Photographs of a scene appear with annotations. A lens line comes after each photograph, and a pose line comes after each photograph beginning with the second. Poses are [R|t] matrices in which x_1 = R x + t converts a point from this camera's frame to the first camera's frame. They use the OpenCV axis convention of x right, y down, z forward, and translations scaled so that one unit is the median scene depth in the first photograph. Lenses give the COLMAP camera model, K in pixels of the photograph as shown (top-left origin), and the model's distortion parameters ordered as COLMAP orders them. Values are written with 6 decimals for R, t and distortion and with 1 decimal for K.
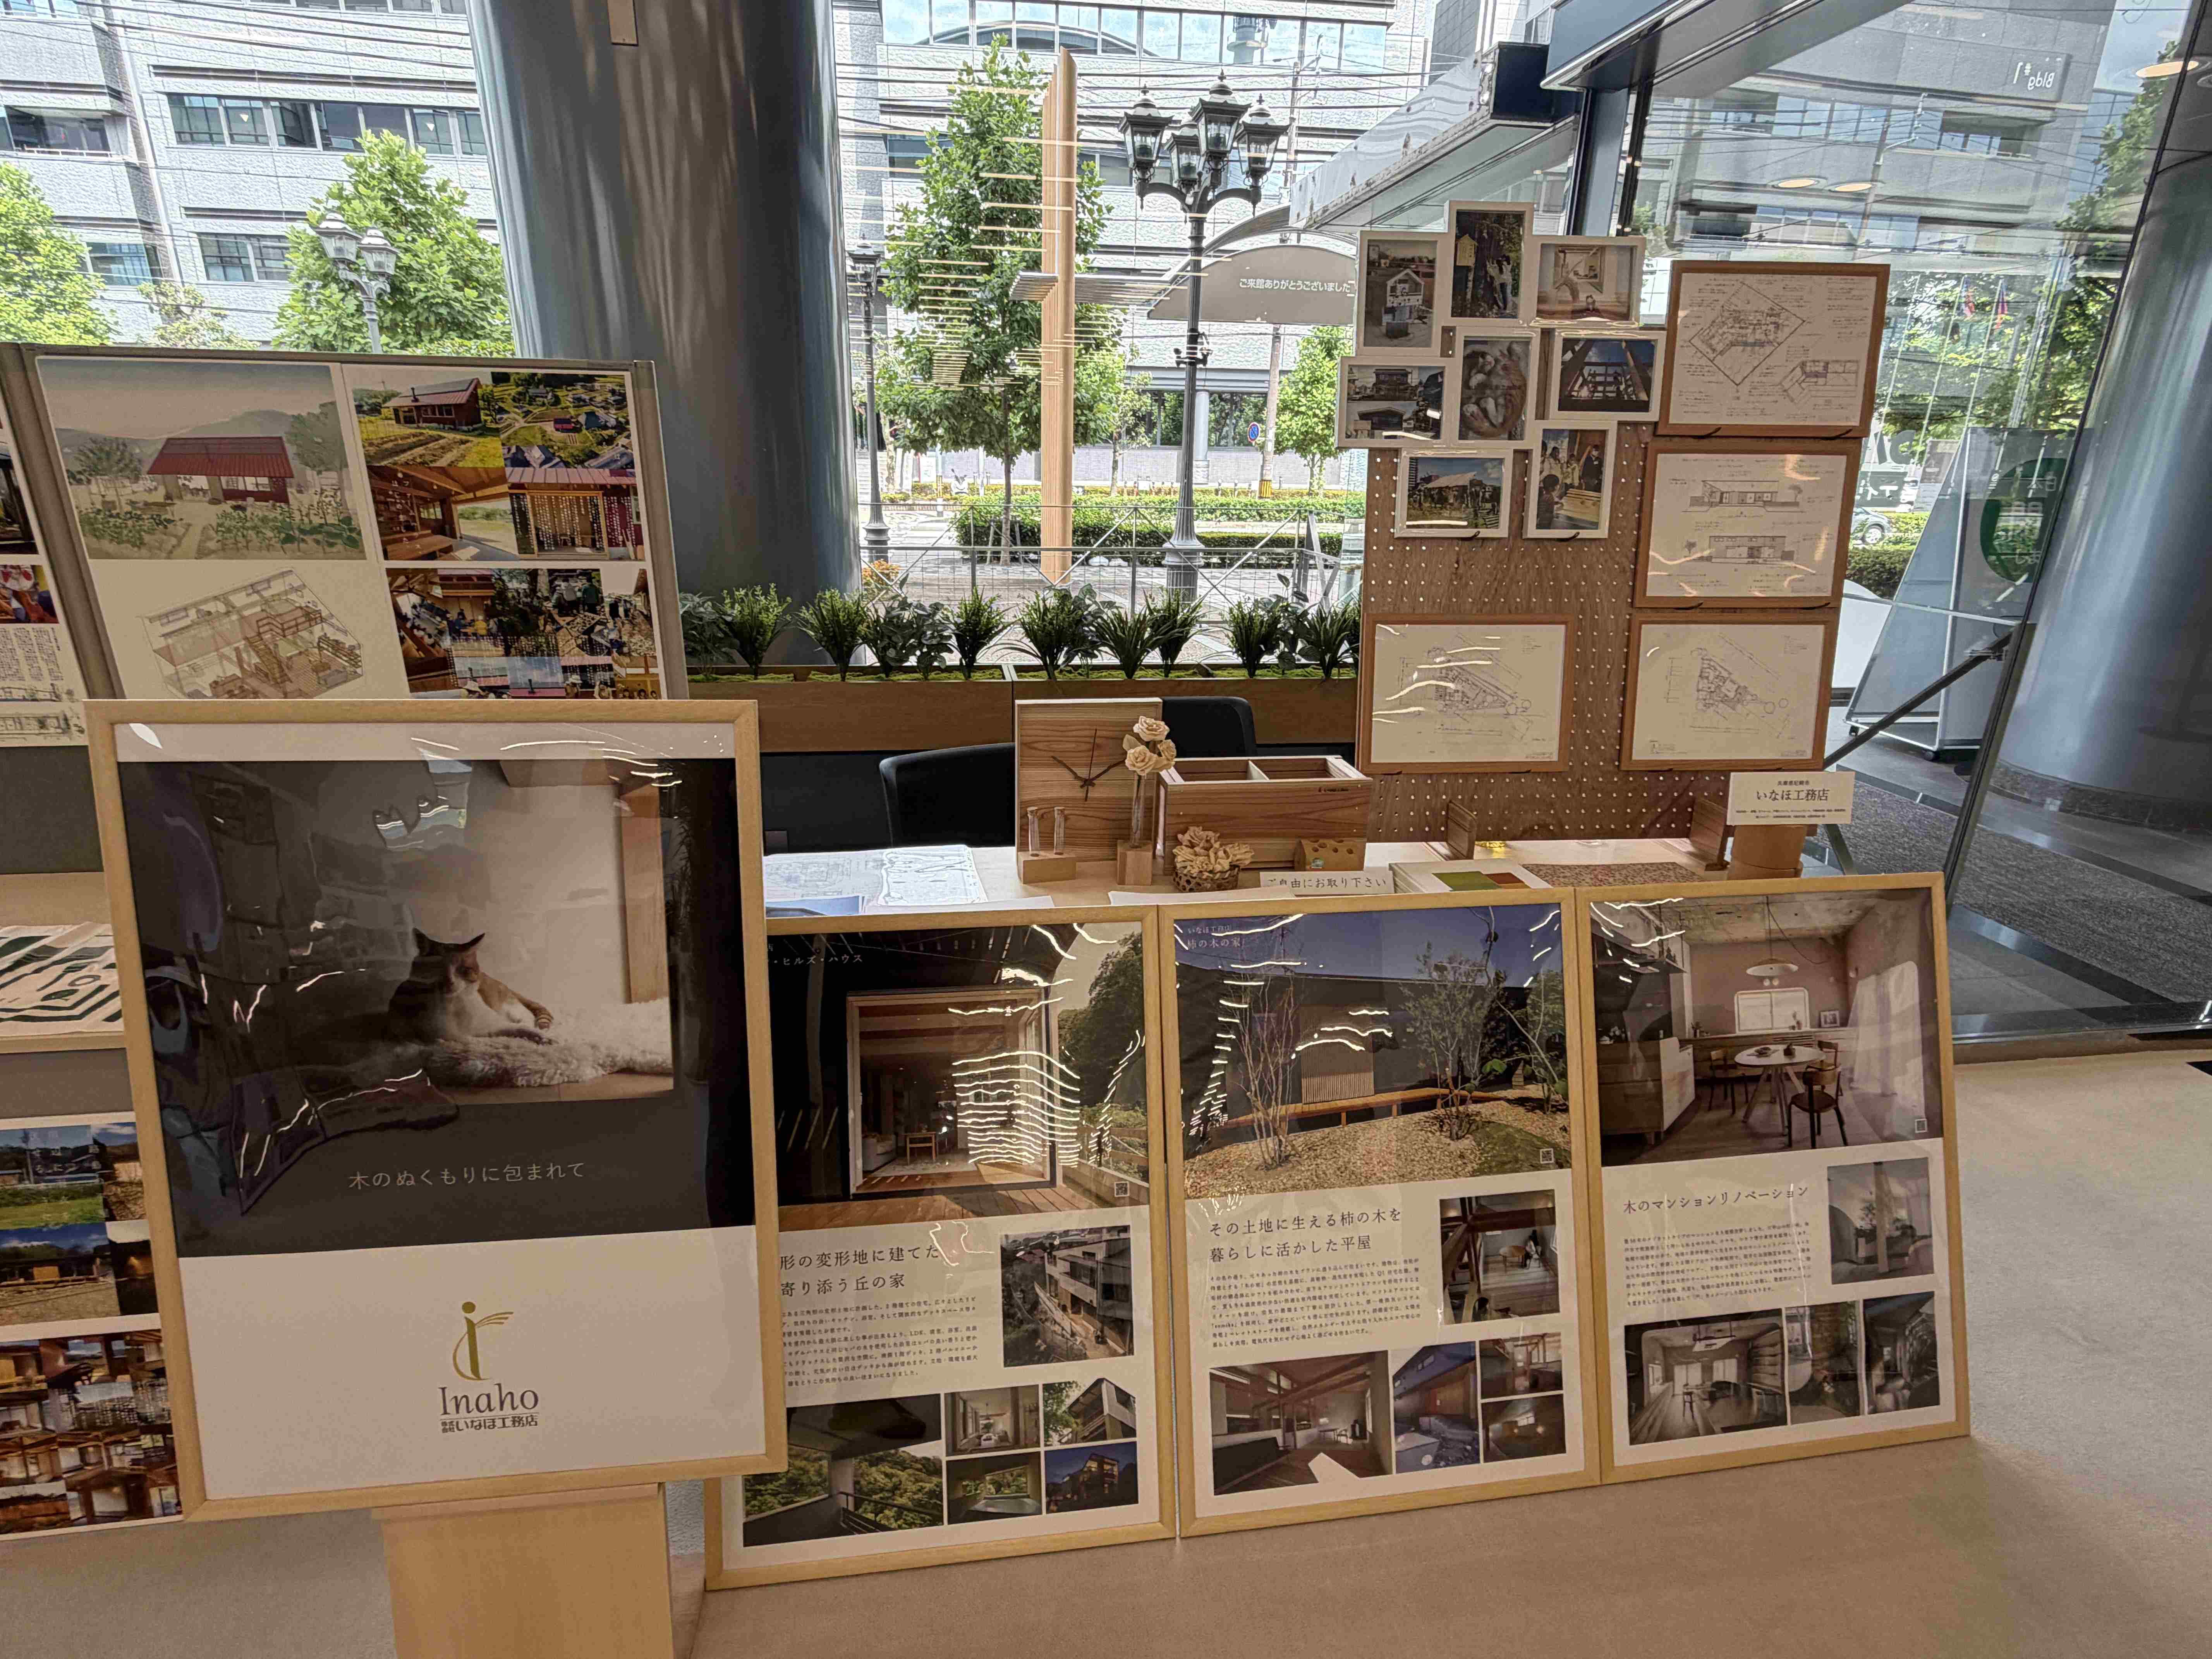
lens RADIAL K [[1100.3, 0, 1104.5], [0, 1100.3, 830.8], [0, 0, 1]] dist [0.001030, -0.000145]
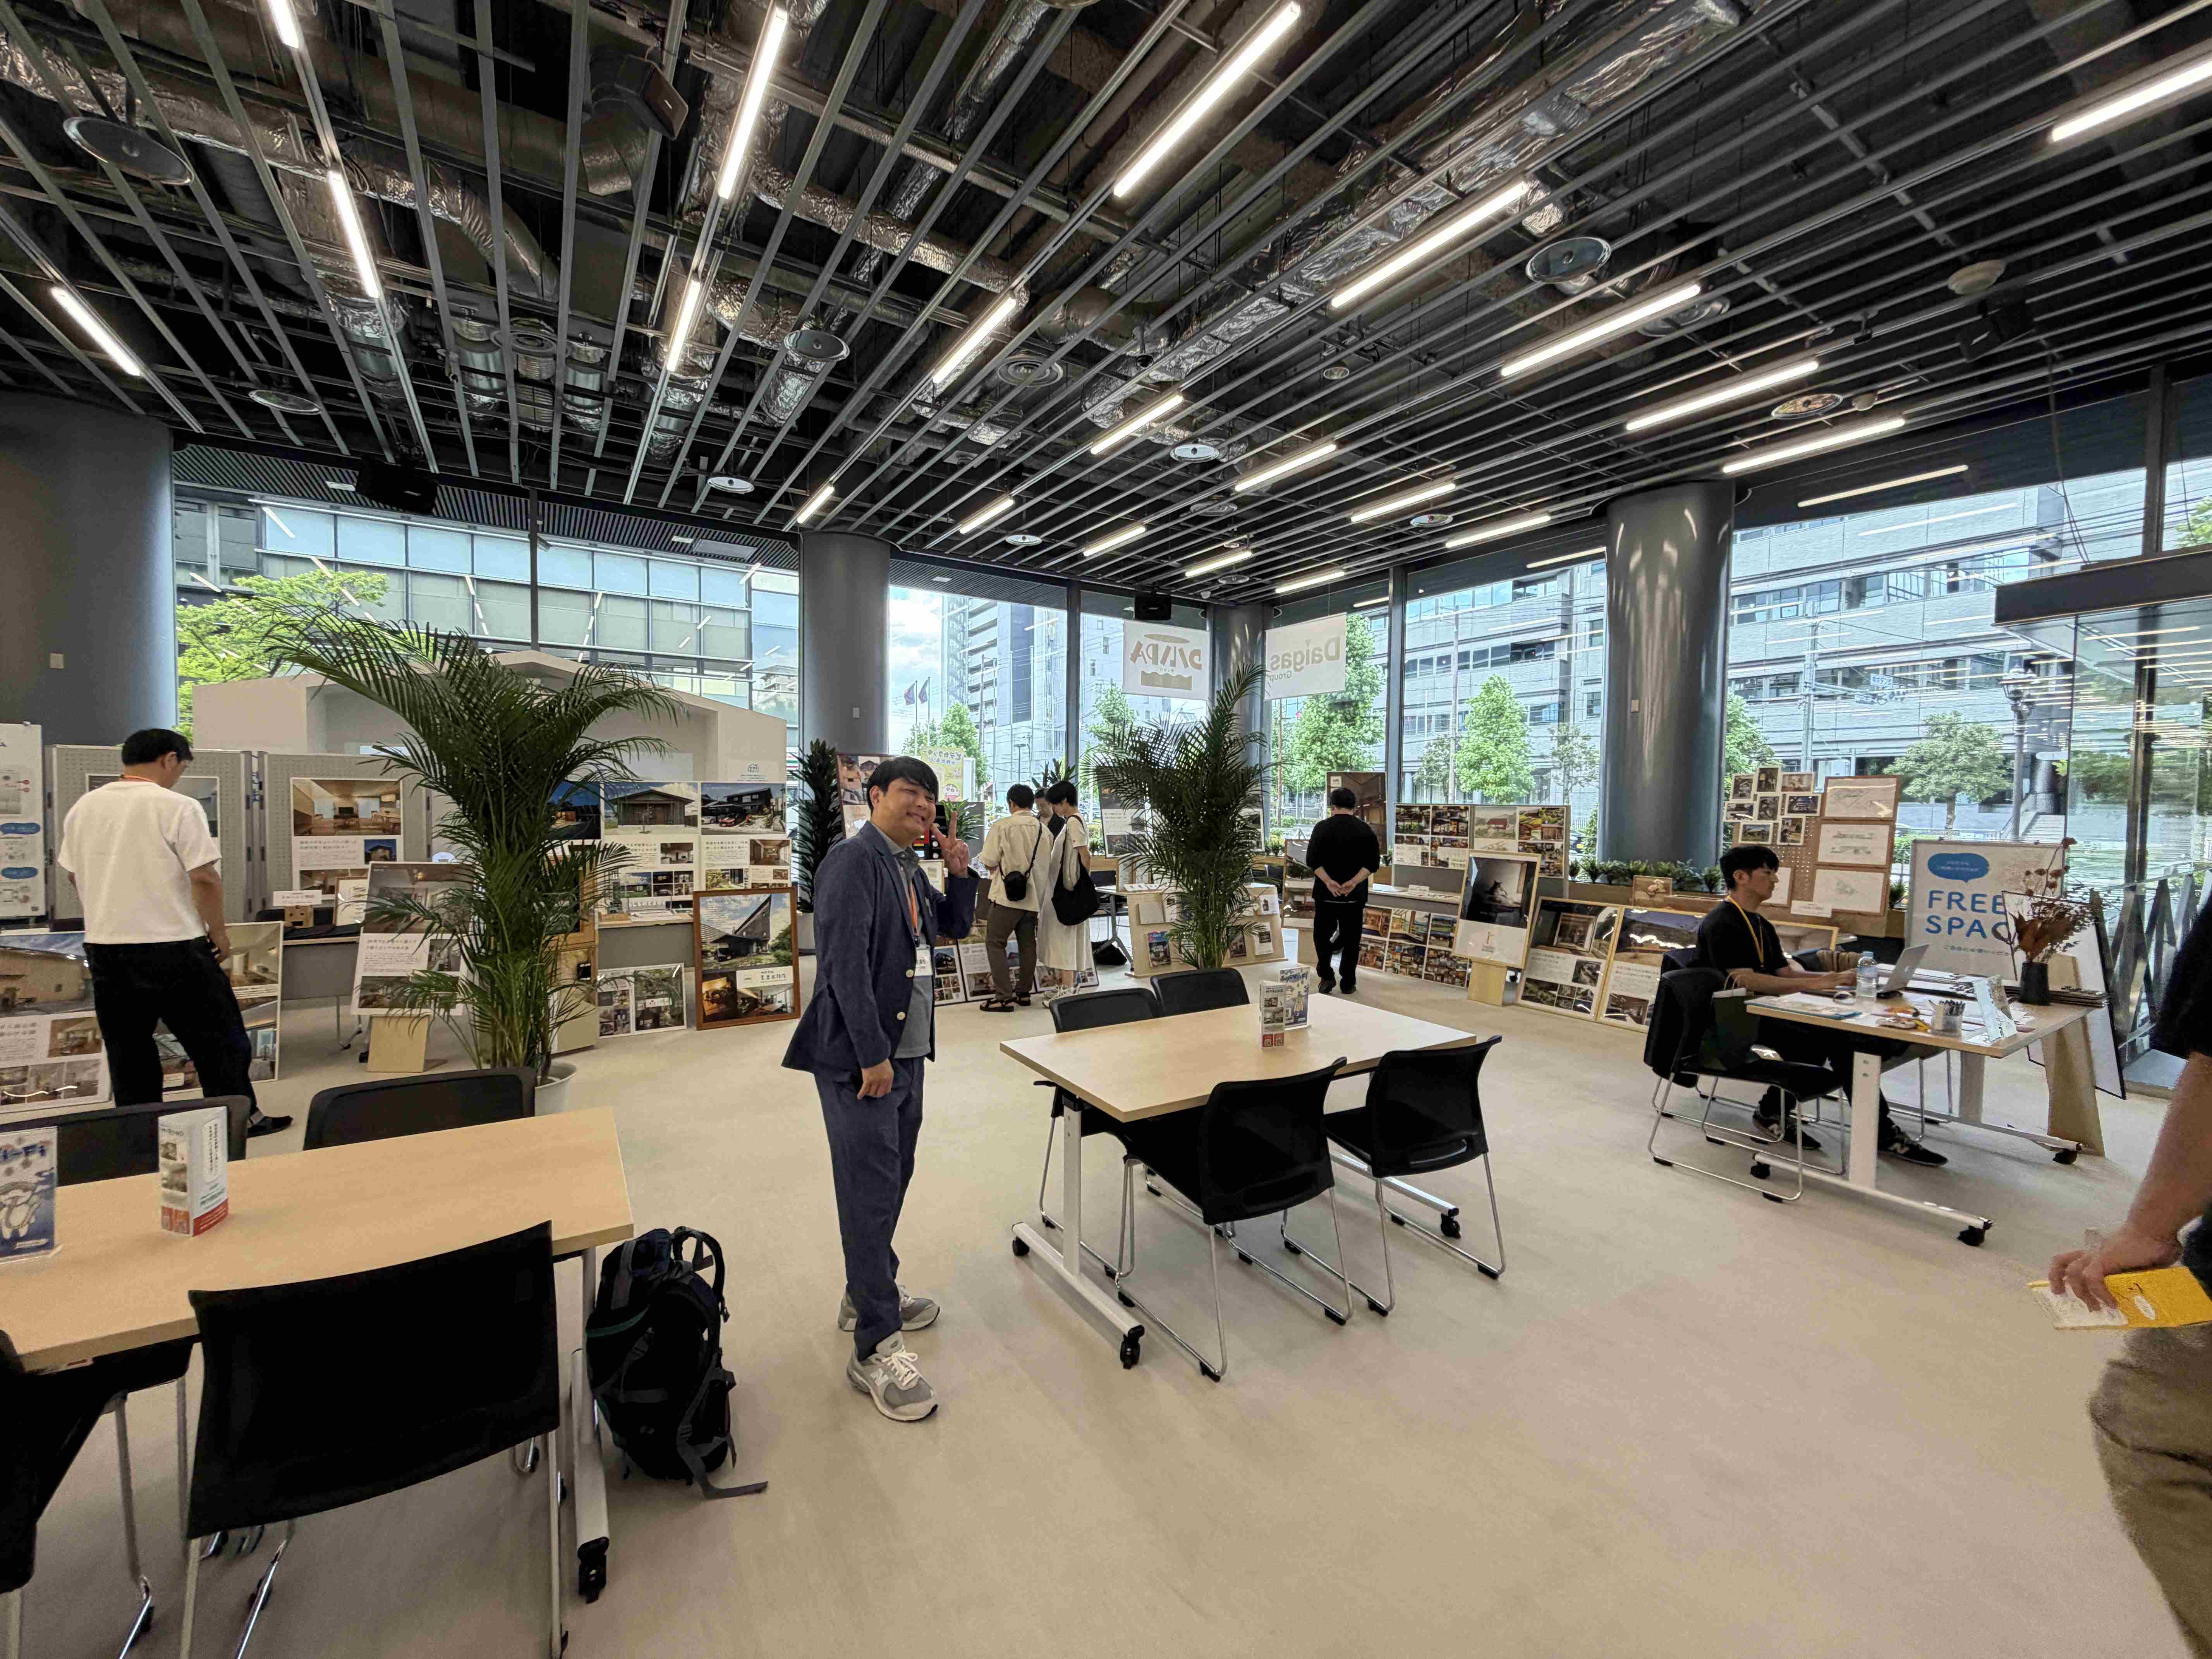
lens RADIAL K [[884.4, 0, 1101.2], [0, 884.4, 831.2], [0, 0, 1]] dist [0.001667, 0.000276]
pose [[0.412698, 0.018954, -0.910671, 2.516072], [-0.300057, 0.946808, -0.116273, 0.853574], [0.860027, 0.321239, 0.396433, -2.558907]]
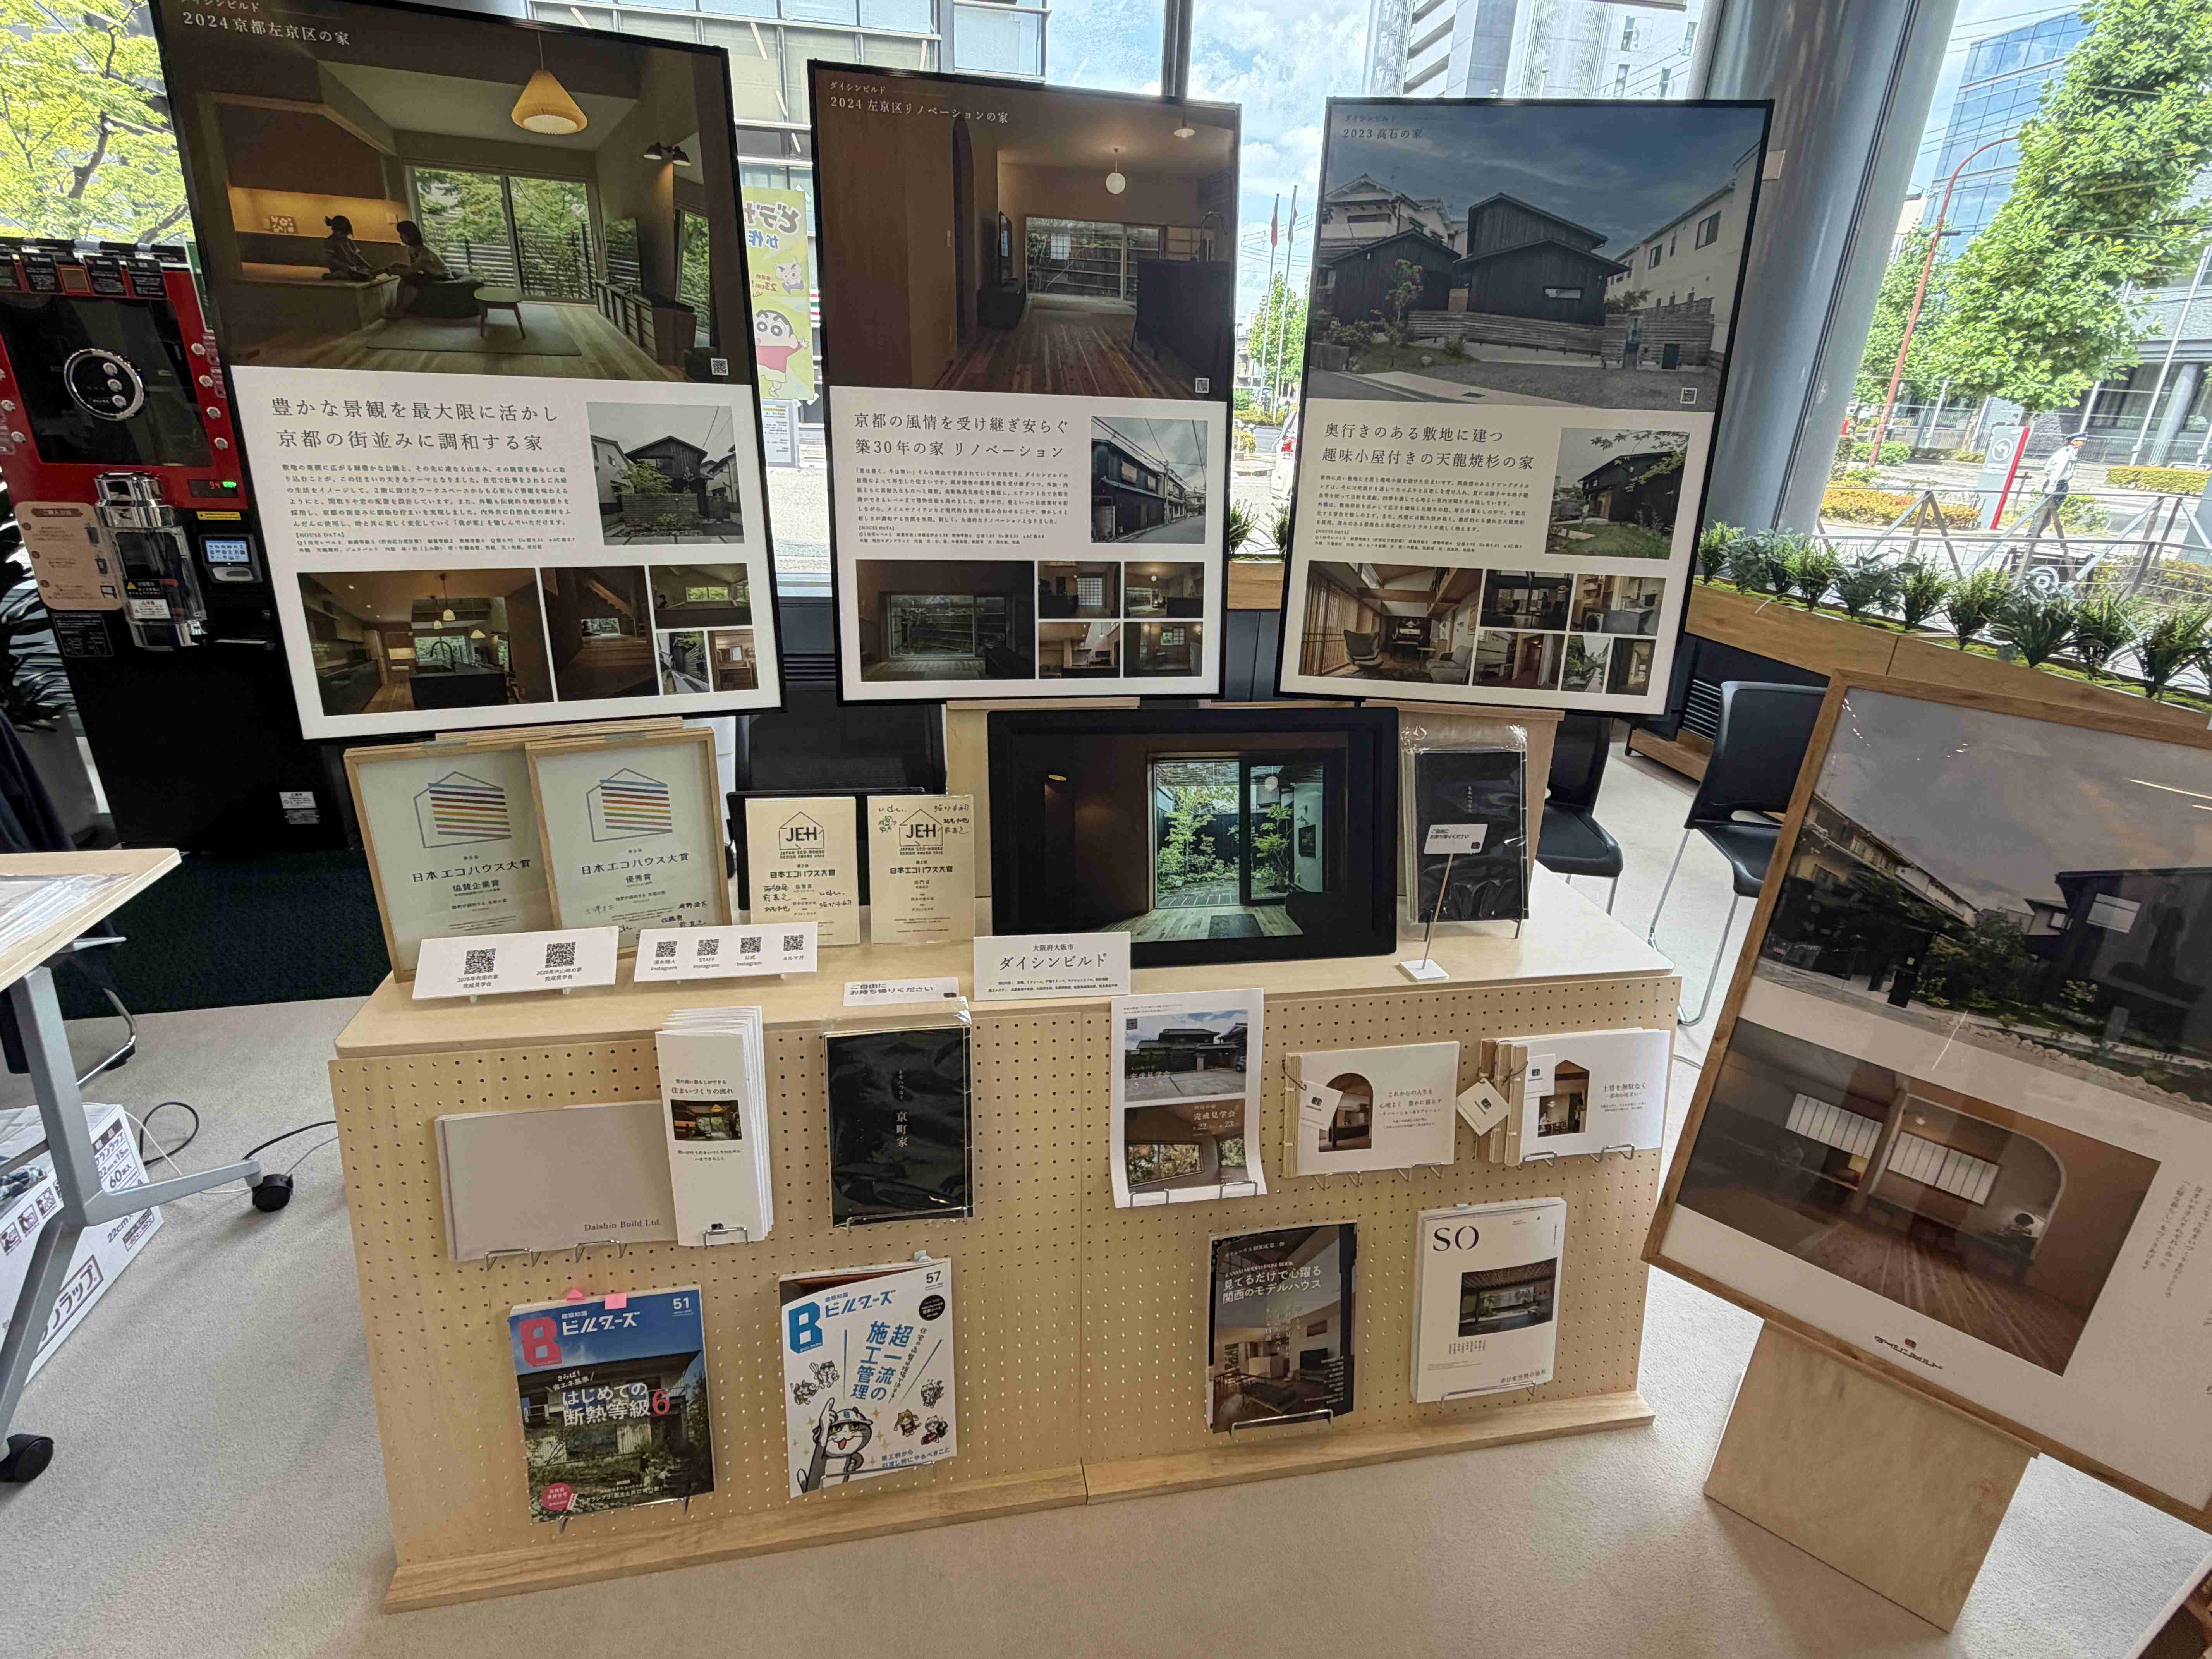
lens RADIAL K [[1100.3, 0, 1087.9], [0, 1100.3, 829.1], [0, 0, 1]] dist [0.001030, -0.000145]
pose [[0.027391, 0.357396, -0.933551, -0.876296], [-0.359751, 0.874851, 0.324368, 0.031253], [0.932646, 0.326961, 0.152537, -0.233305]]
